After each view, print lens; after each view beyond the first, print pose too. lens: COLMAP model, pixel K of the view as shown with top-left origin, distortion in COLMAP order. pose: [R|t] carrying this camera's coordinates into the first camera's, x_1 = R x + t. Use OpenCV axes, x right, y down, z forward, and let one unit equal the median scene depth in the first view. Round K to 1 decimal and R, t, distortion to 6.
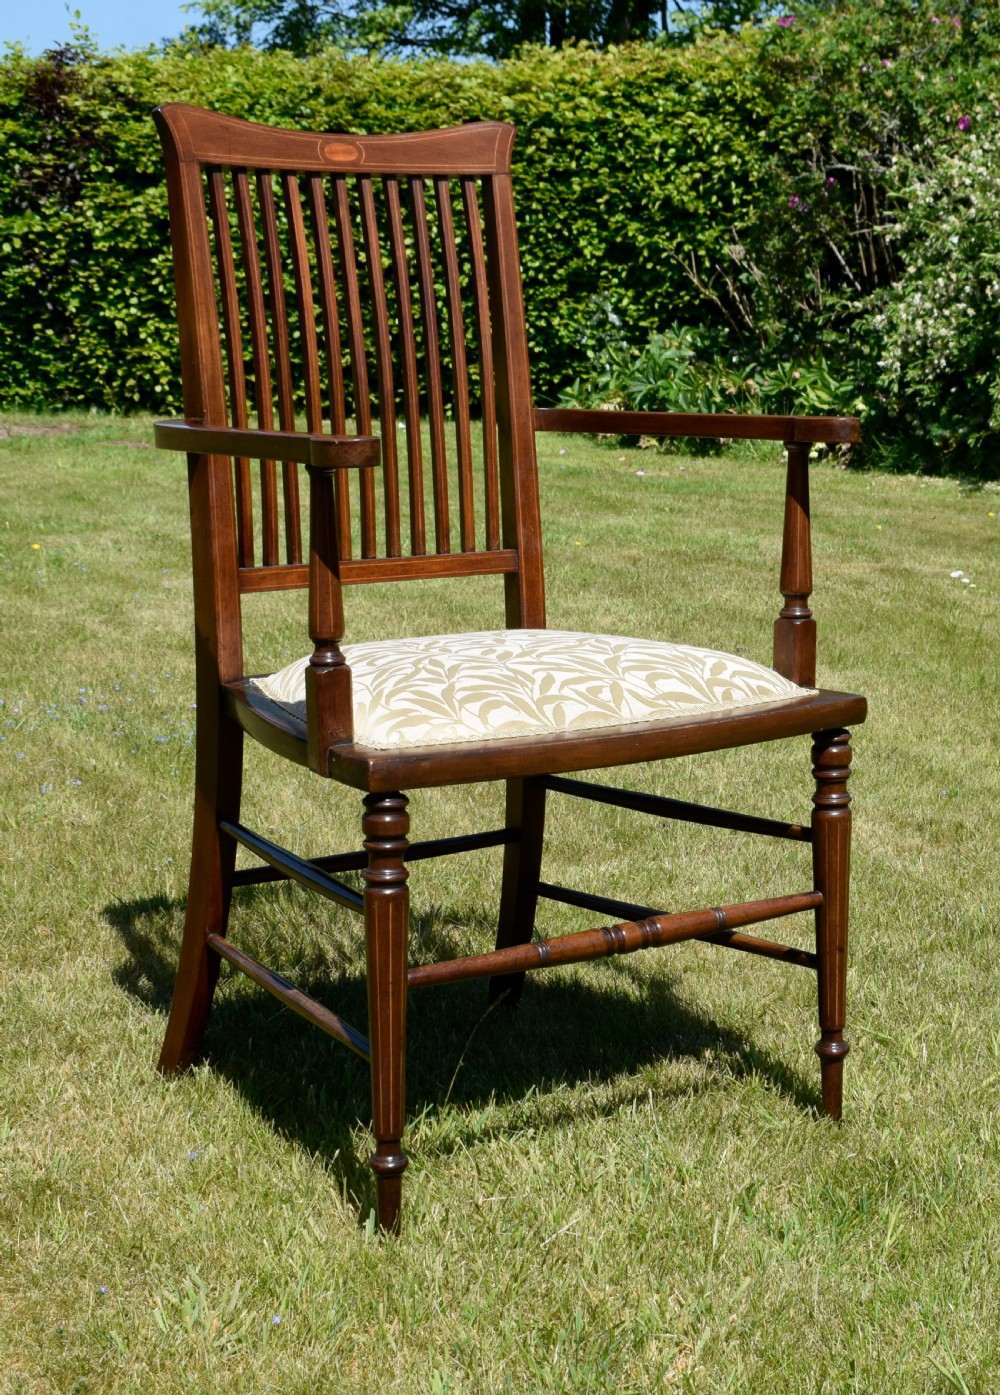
lens RADIAL K [[2446.1, 0, 685.6], [0, 2446.1, 716.1], [0, 0, 1]] dist [-0.023599, -0.044039]
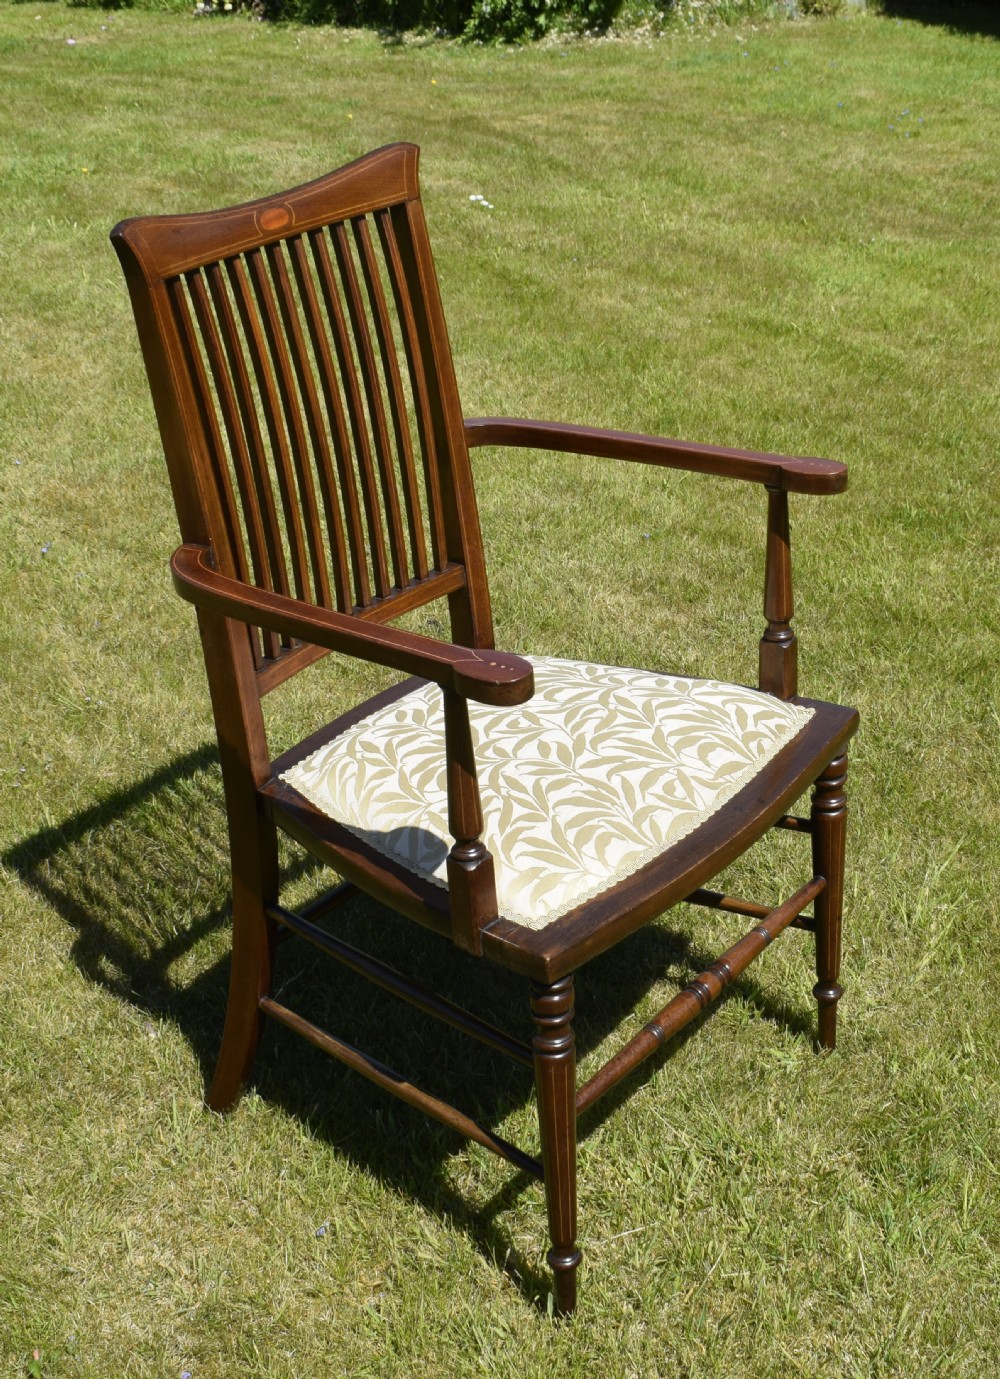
lens RADIAL K [[2044.8, 0, 584.2], [0, 2044.8, 689.6], [0, 0, 1]] dist [-0.010406, -0.019170]
pose [[0.958482, -0.162068, 0.234618, -0.207902], [0.090536, 0.953171, 0.288562, -0.235931], [-0.270397, -0.255340, 0.928271, 0.152341]]
